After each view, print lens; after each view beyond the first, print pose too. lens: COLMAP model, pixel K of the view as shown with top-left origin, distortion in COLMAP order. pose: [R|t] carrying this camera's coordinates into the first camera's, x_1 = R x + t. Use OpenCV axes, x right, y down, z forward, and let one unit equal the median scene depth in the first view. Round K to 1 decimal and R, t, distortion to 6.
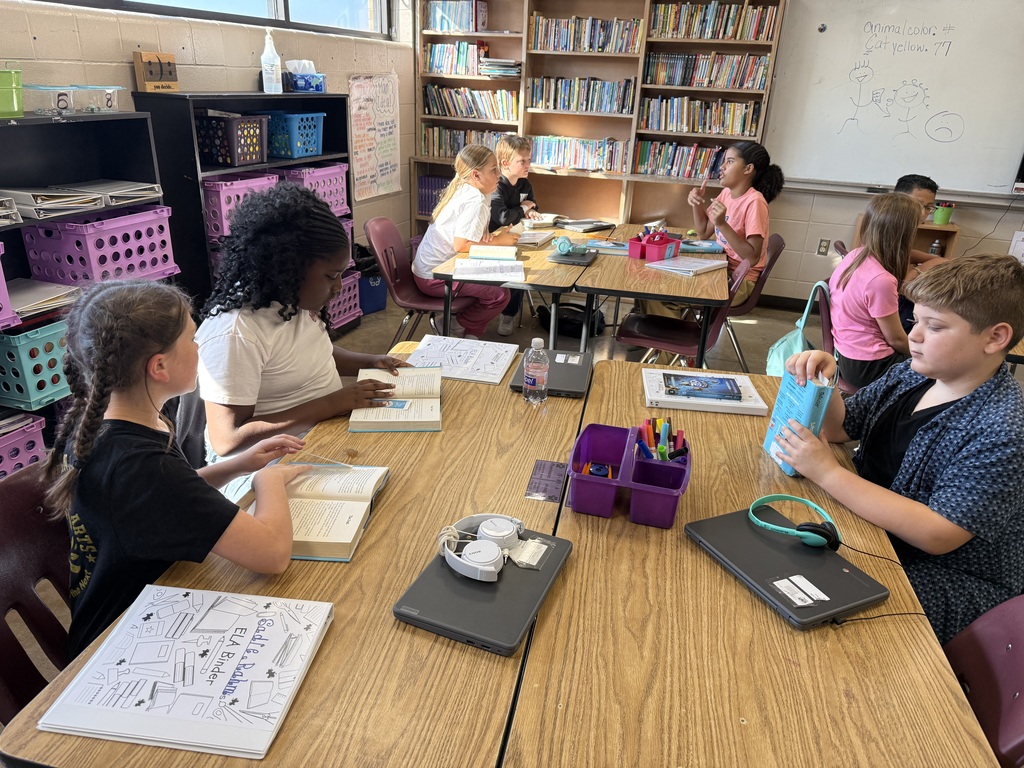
lens RADIAL K [[732.6, 0, 506.8], [0, 732.6, 381.8], [0, 0, 1]] dist [0.045824, -0.060956]
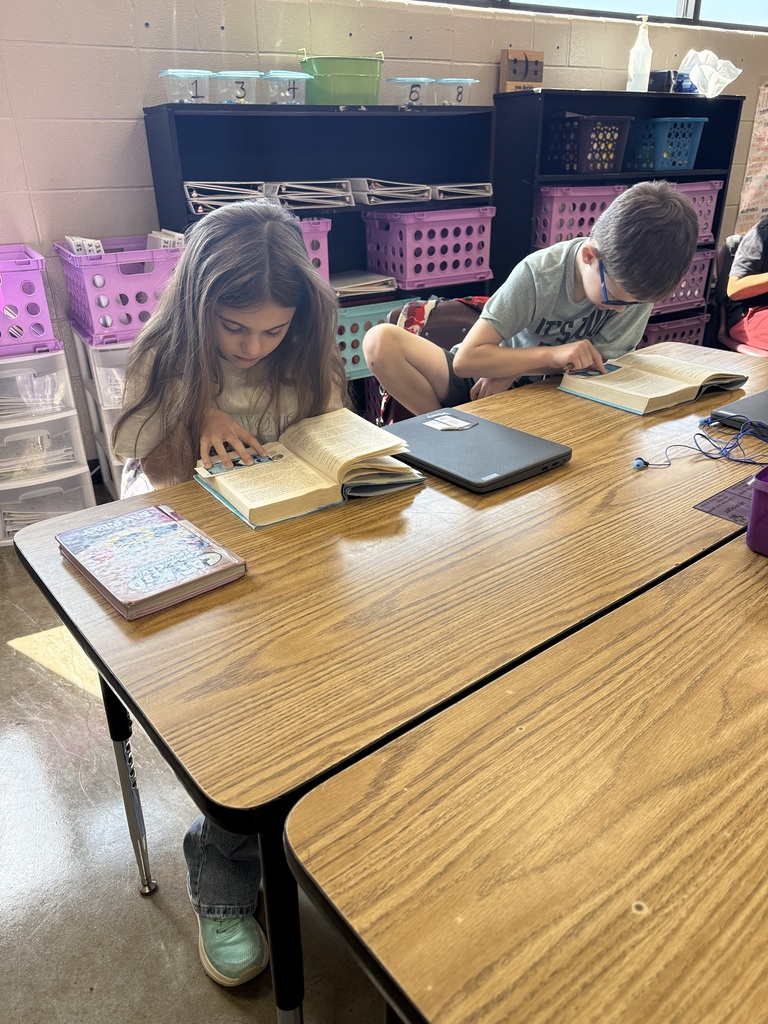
lens RADIAL K [[737.8, 0, 394.1], [0, 737.8, 516.6], [0, 0, 1]] dist [0.005092, -0.002947]
pose [[0.770122, 0.225086, -0.596866, 0.072581], [-0.201962, 0.973579, 0.106563, 0.053537], [0.605081, 0.038478, 0.795233, 0.106265]]
